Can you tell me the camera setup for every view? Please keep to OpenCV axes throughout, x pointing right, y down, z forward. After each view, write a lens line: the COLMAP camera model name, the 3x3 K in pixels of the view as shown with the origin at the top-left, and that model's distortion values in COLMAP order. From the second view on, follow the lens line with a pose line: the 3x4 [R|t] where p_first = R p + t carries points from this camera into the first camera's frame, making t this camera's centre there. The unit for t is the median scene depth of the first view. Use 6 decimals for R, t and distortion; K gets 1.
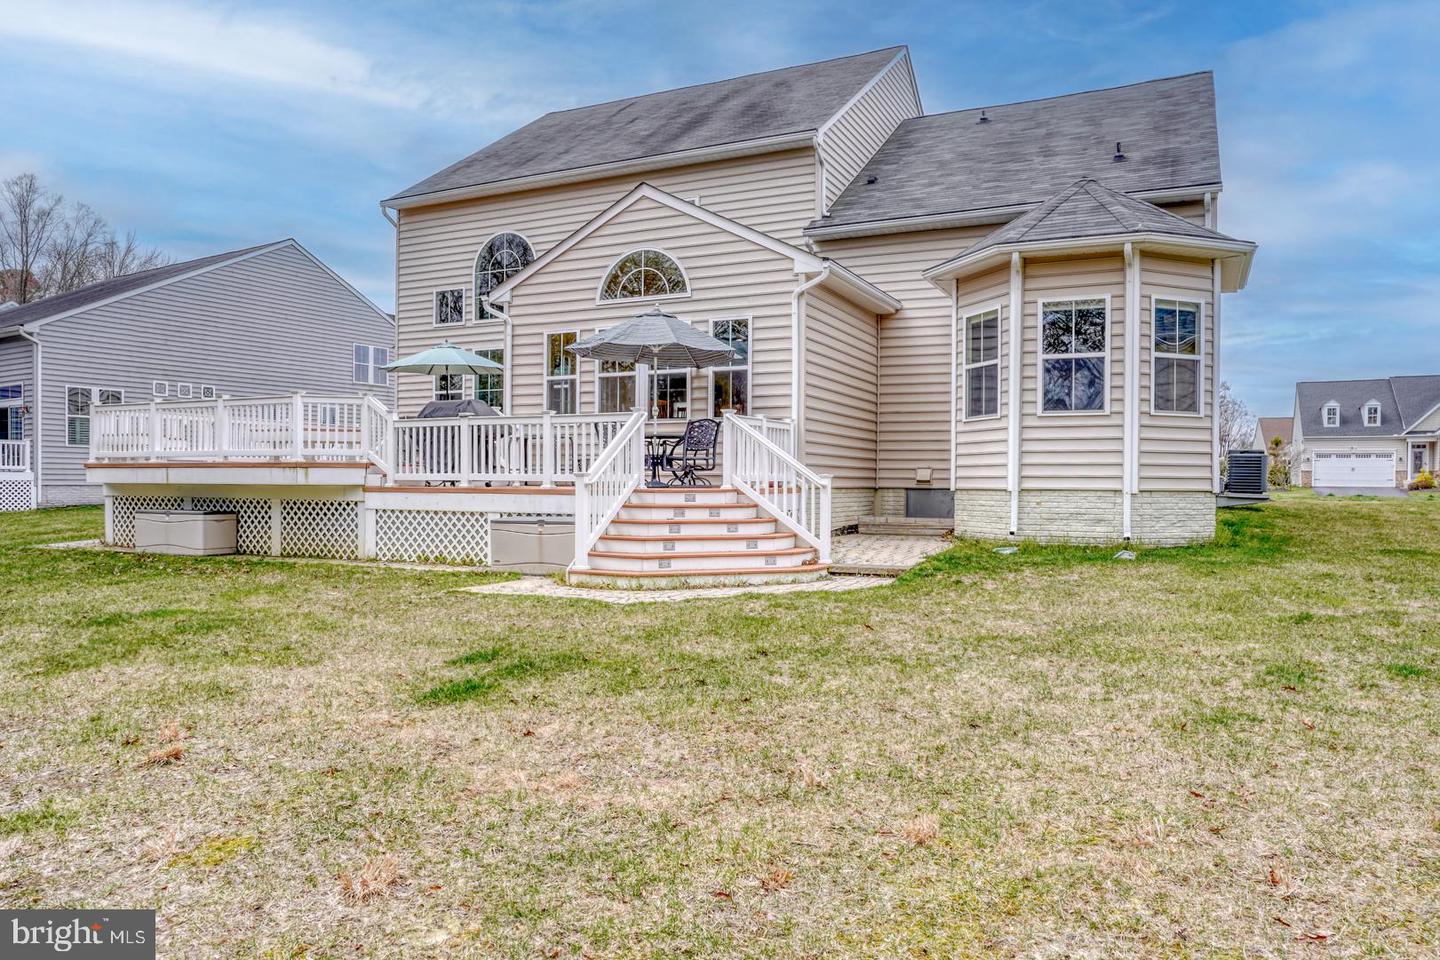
lens RADIAL K [[985.7, 0, 720.0], [0, 985.7, 480.0], [0, 0, 1]] dist [-0.047306, 0.000780]
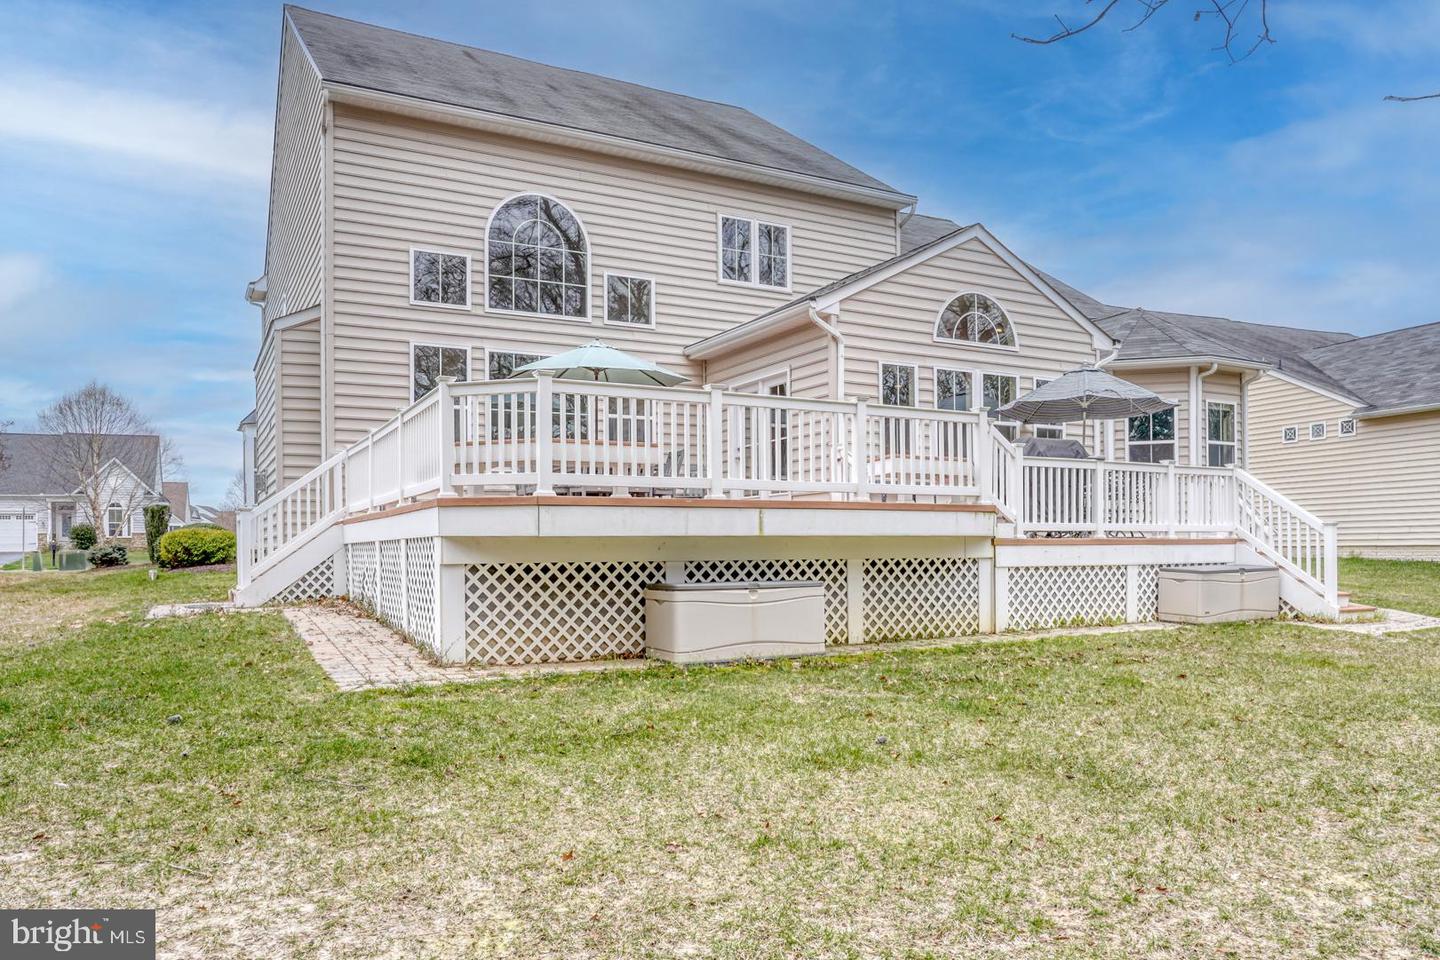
lens RADIAL K [[993.1, 0, 721.1], [0, 993.1, 542.0], [0, 0, 1]] dist [-0.029394, 0.001139]
pose [[0.583001, -0.004712, 0.812458, -1.109187], [0.008715, 0.999962, -0.000455, 0.007684], [-0.812424, 0.007345, 0.583020, 0.703941]]
